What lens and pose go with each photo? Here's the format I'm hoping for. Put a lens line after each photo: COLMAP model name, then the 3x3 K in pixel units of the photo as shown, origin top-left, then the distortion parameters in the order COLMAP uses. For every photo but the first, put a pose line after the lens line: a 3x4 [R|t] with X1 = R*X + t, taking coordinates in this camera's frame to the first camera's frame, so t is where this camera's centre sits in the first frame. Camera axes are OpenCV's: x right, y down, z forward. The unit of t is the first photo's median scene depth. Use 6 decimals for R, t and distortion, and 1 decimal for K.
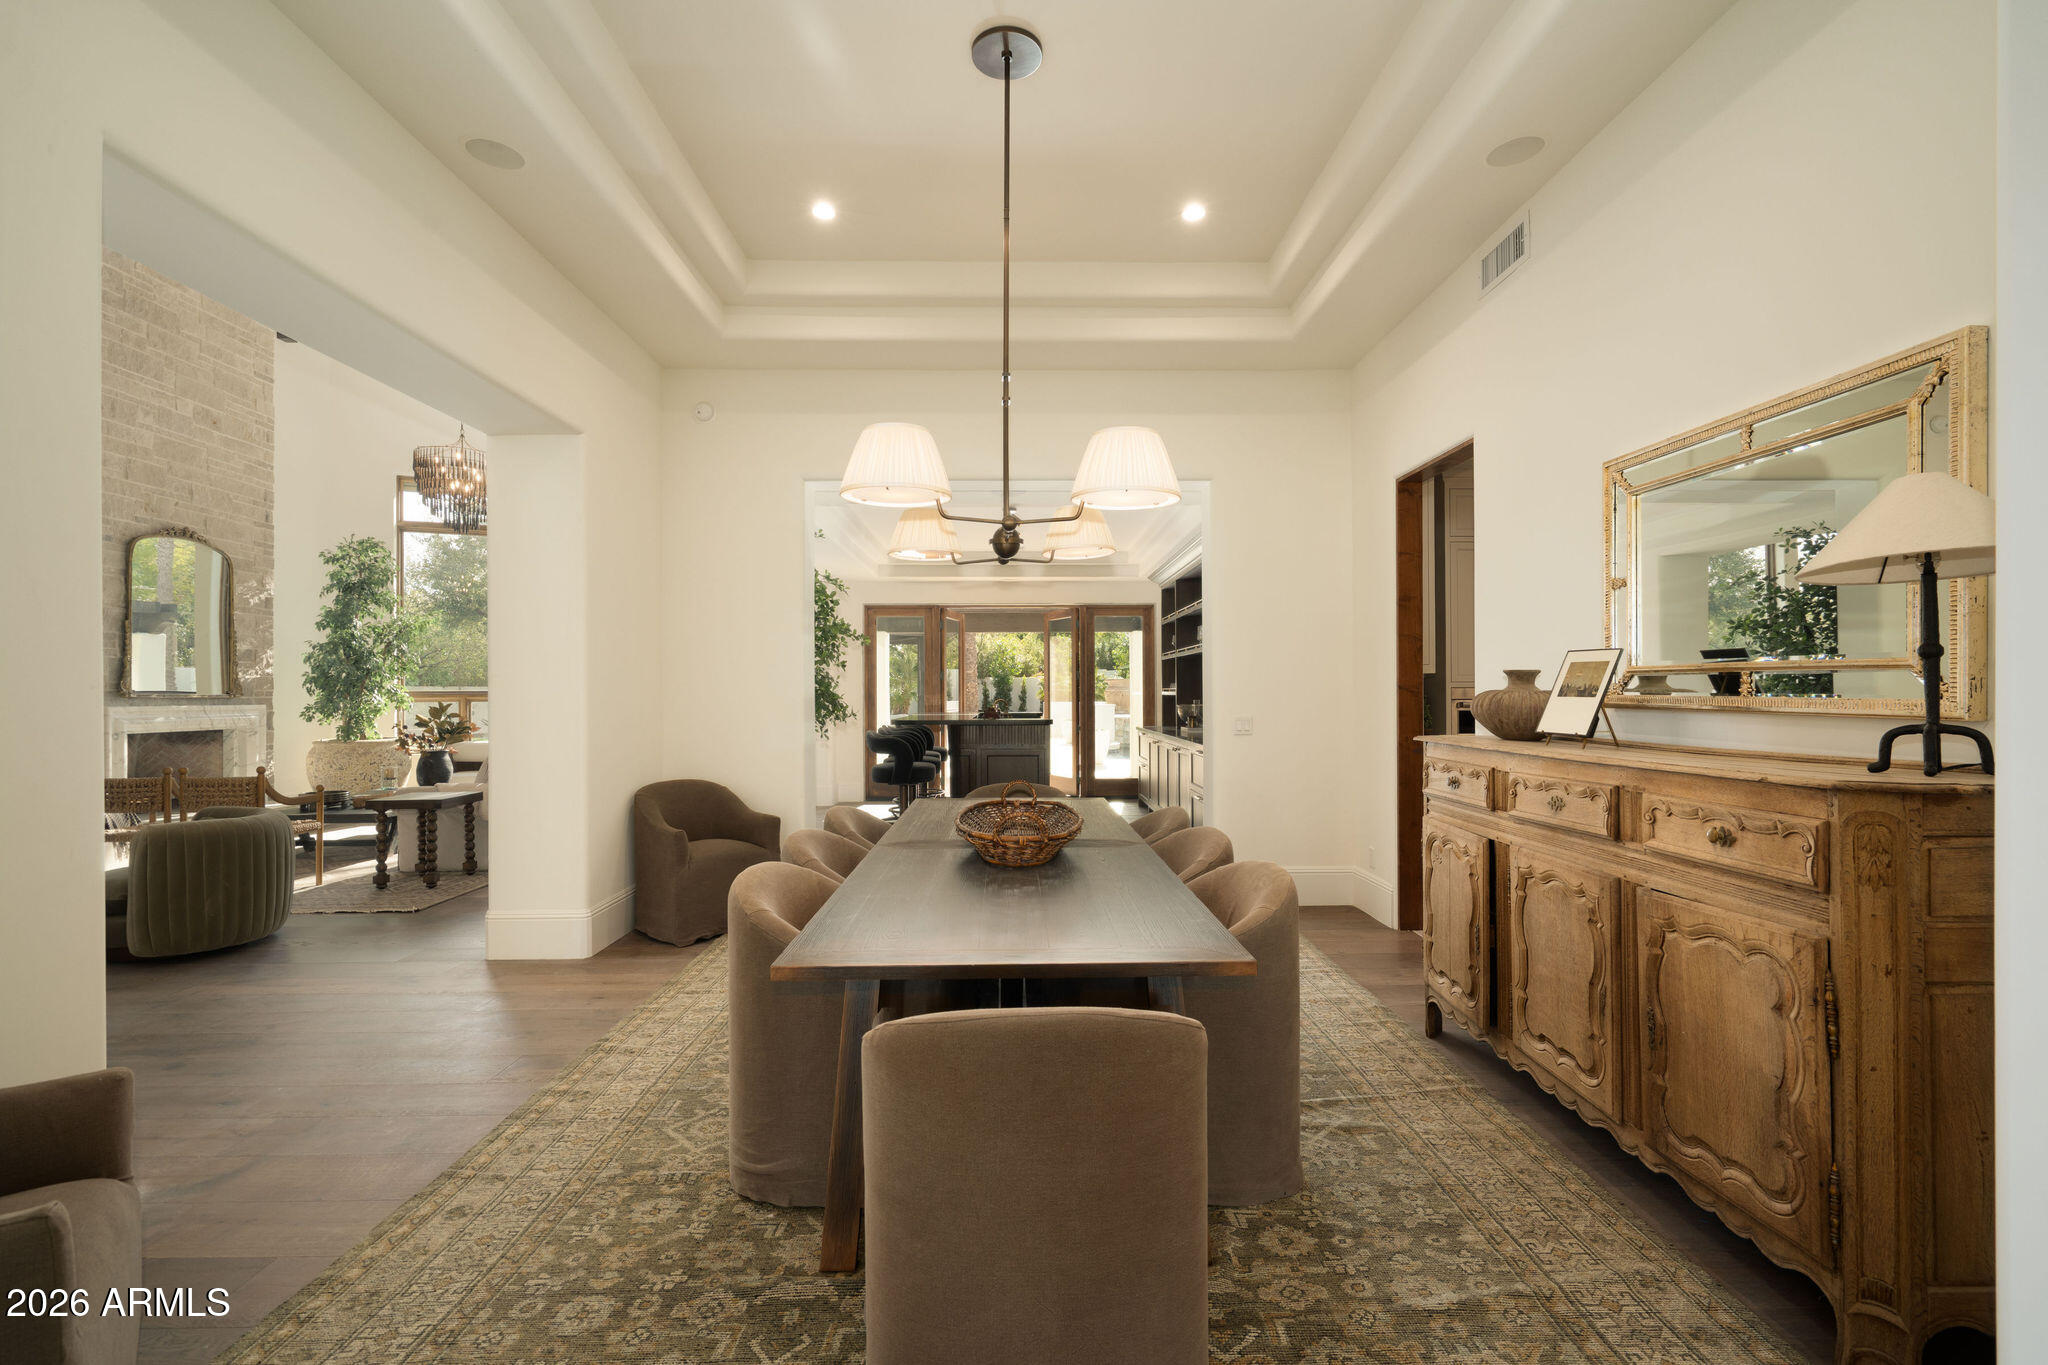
lens RADIAL K [[925.3, 0, 1027.8], [0, 925.3, 689.4], [0, 0, 1]] dist [-0.005891, 0.002731]
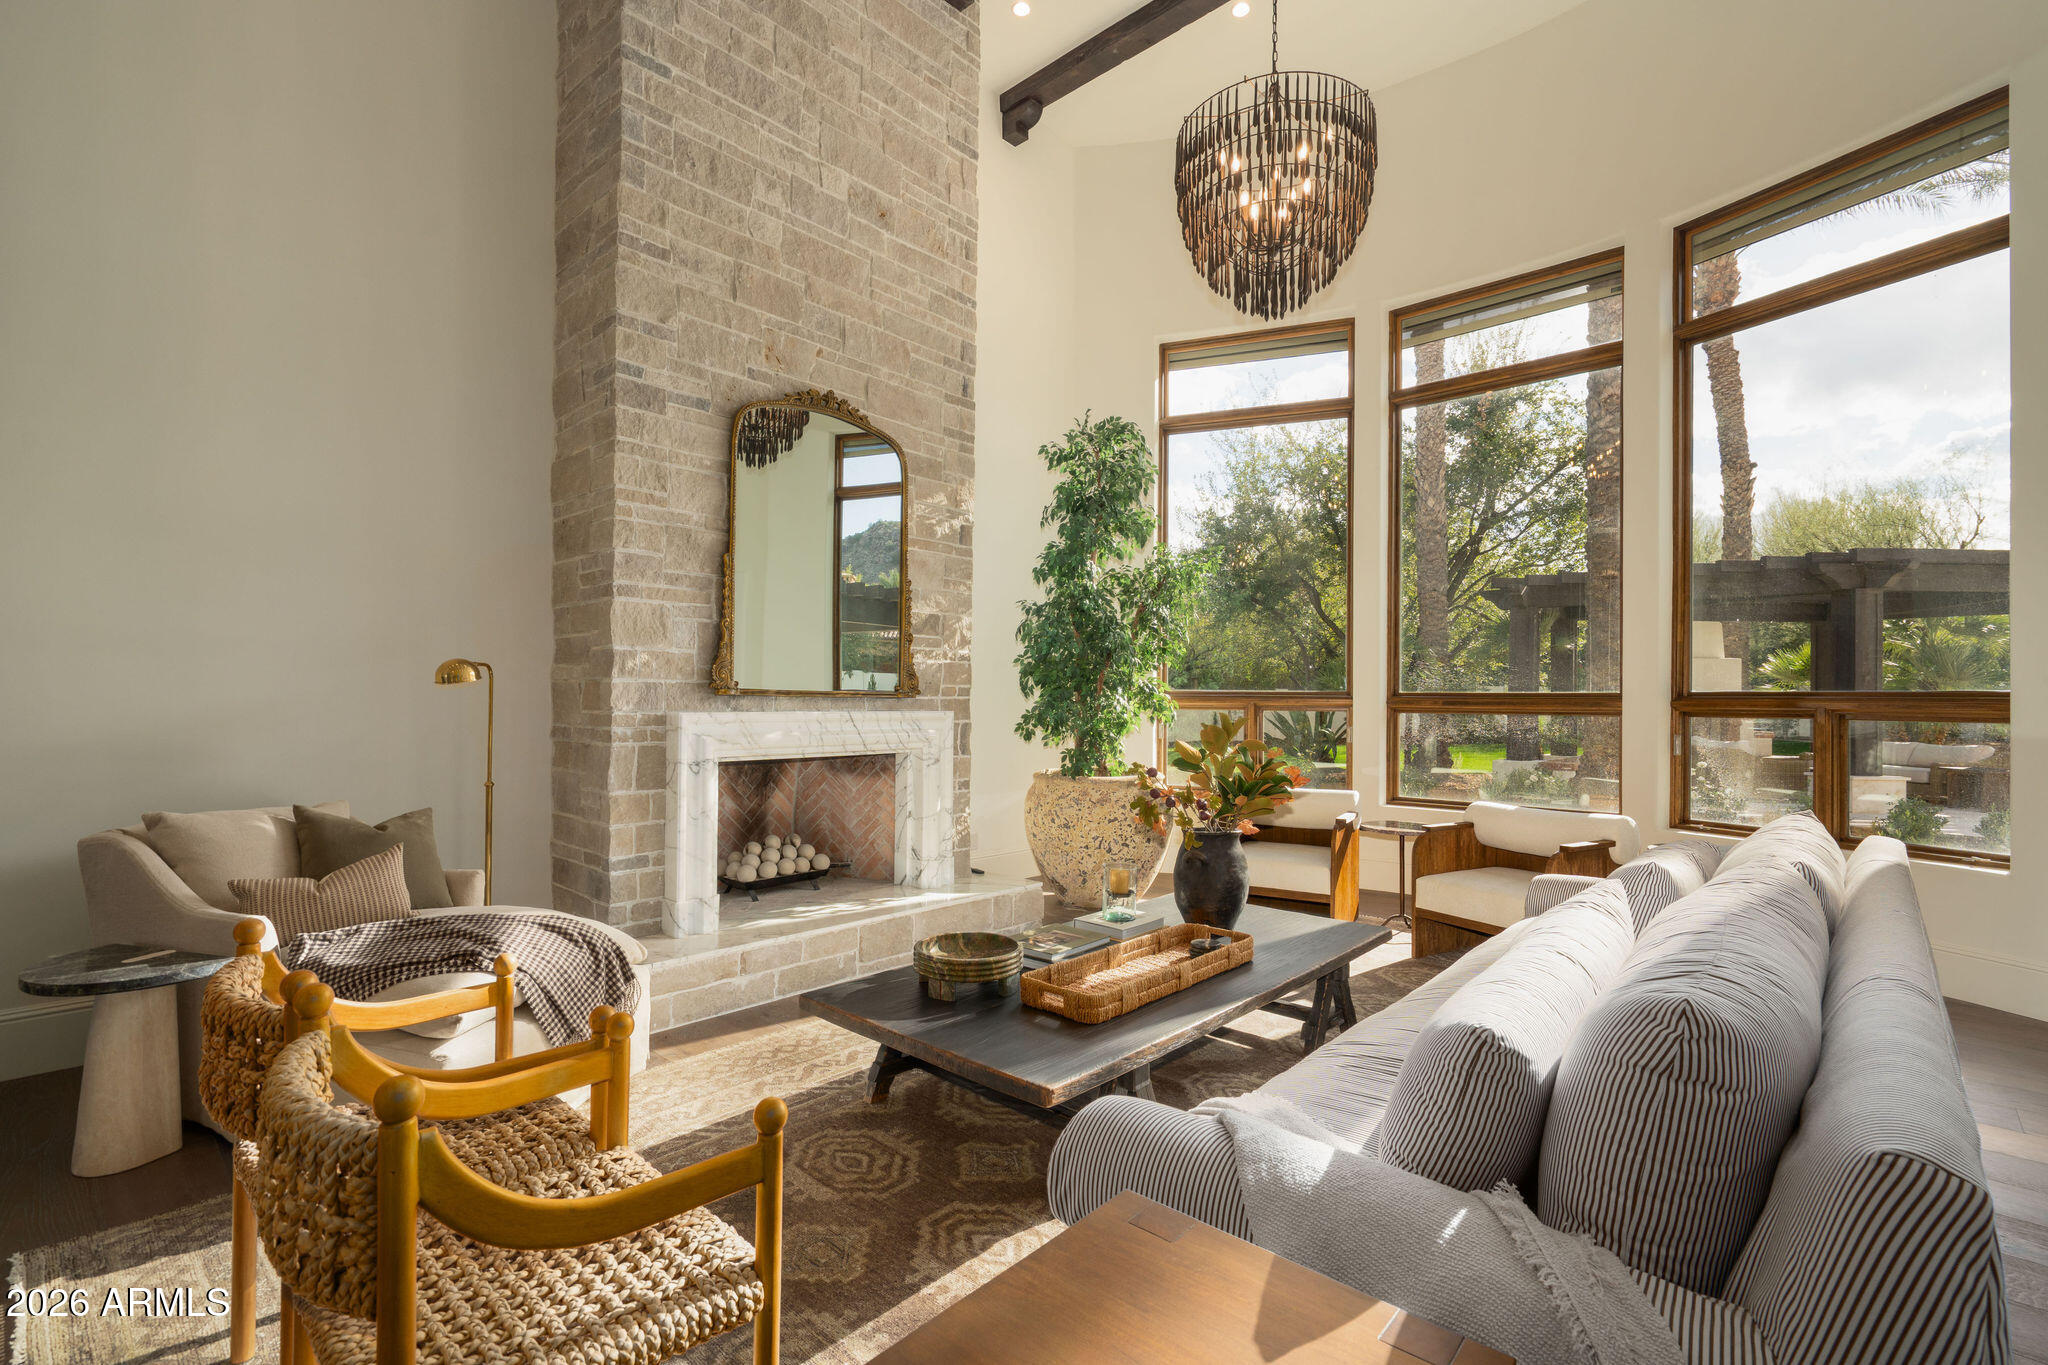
lens RADIAL K [[925.3, 0, 1016.3], [0, 925.3, 684.2], [0, 0, 1]] dist [-0.005891, 0.002731]
pose [[0.715251, 0.002862, -0.698862, -0.410347], [-0.010880, 0.999916, -0.007041, 0.003653], [0.698783, 0.012639, 0.715222, 0.633622]]
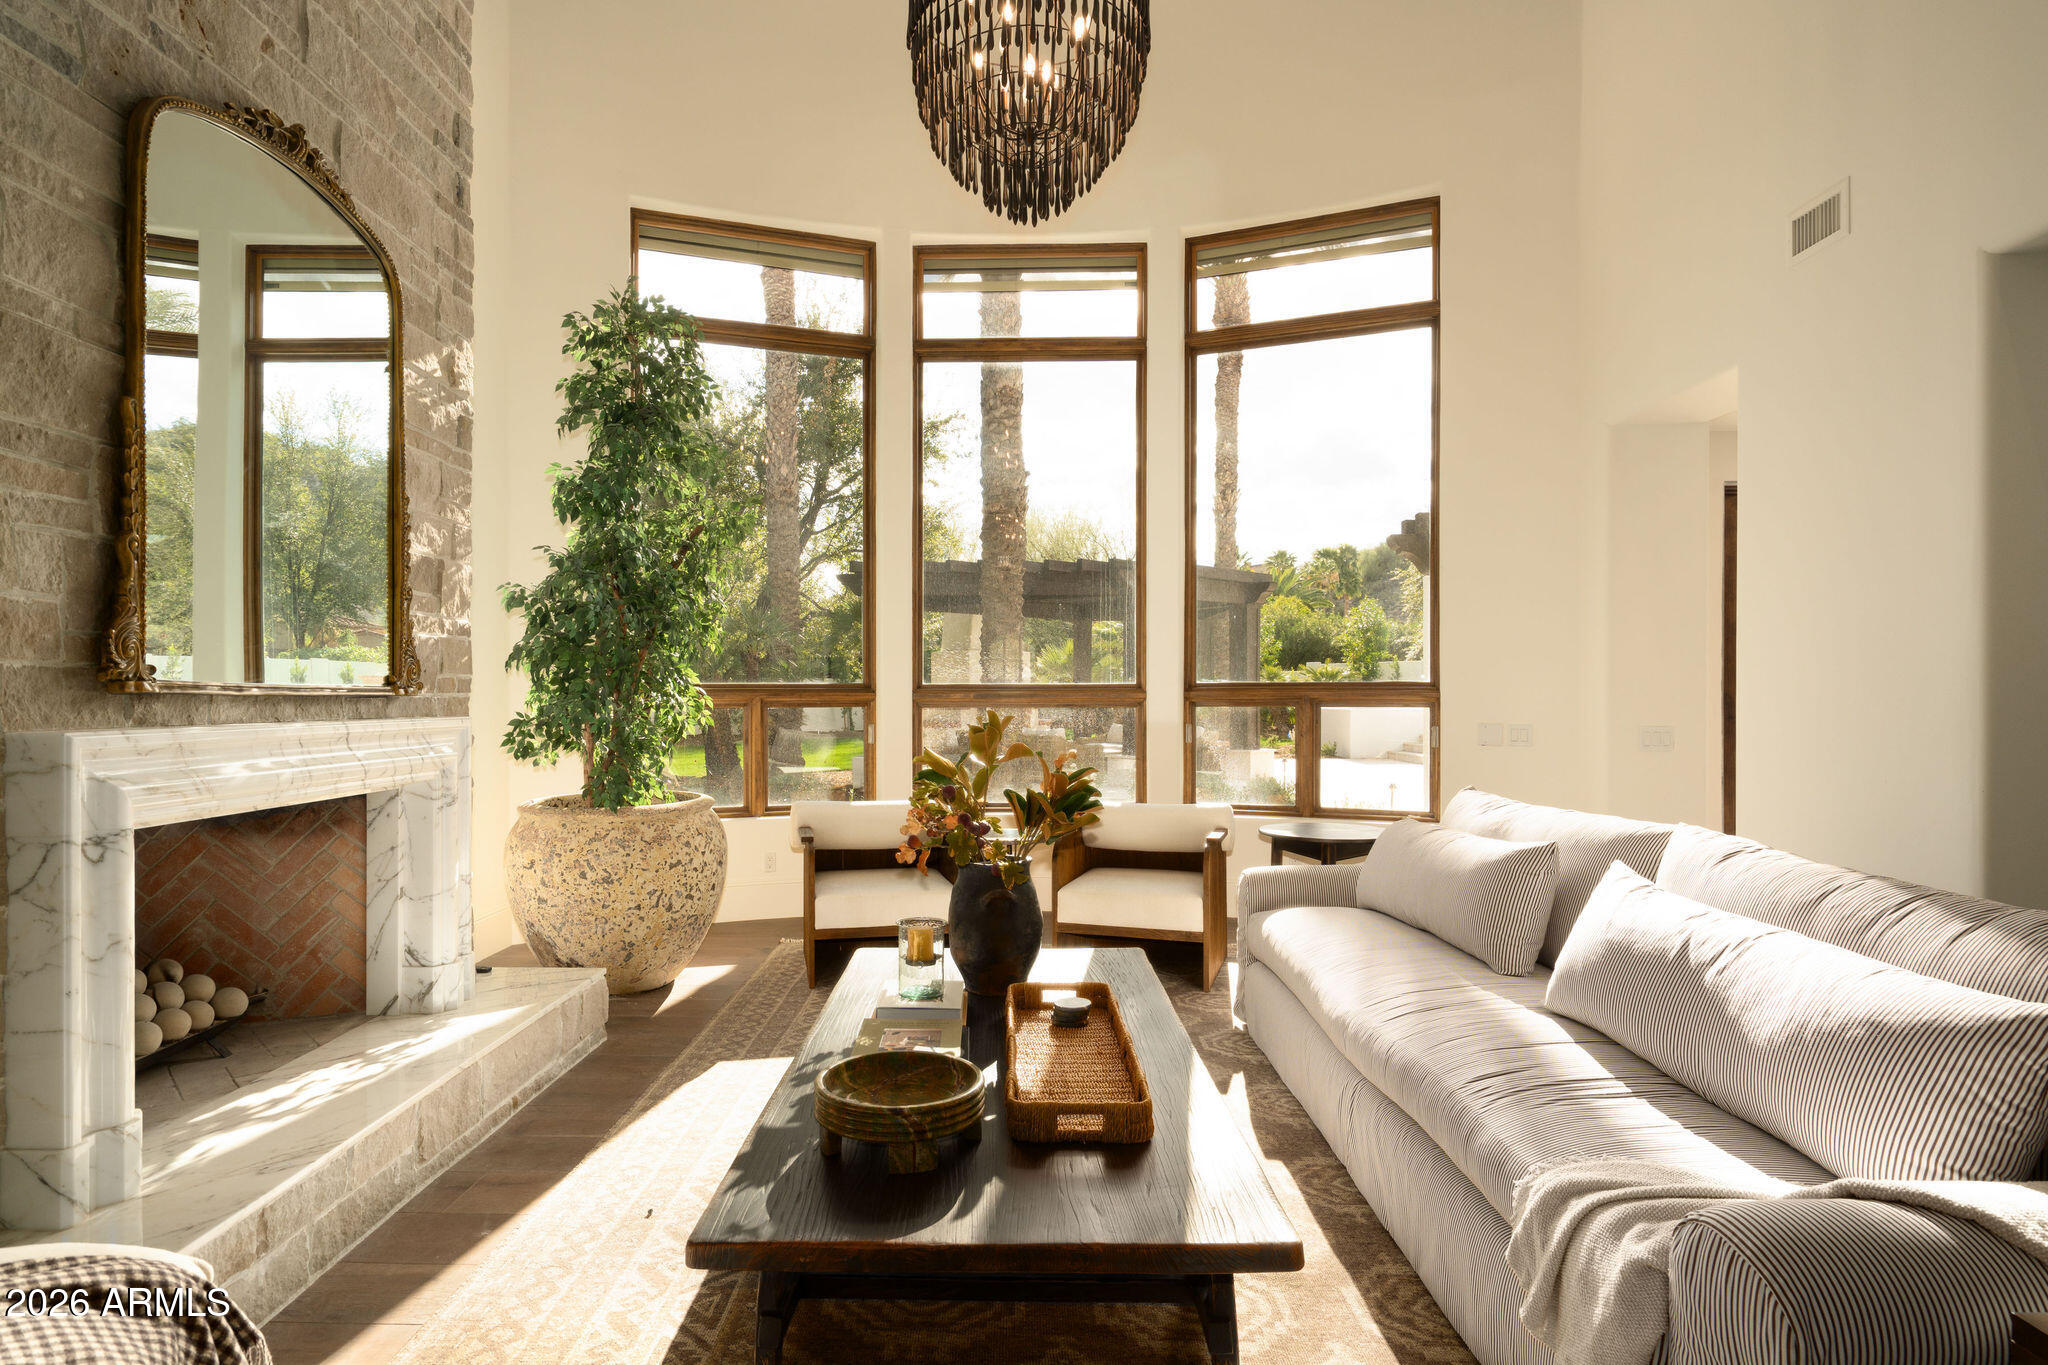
lens RADIAL K [[1090.8, 0, 980.5], [0, 1090.8, 698.2], [0, 0, 1]] dist [0.002772, 0.000741]
pose [[0.998503, 0.005454, -0.054422, -0.623824], [-0.005063, 0.999960, 0.007312, 0.005673], [0.054459, -0.007025, 0.998491, 0.611032]]
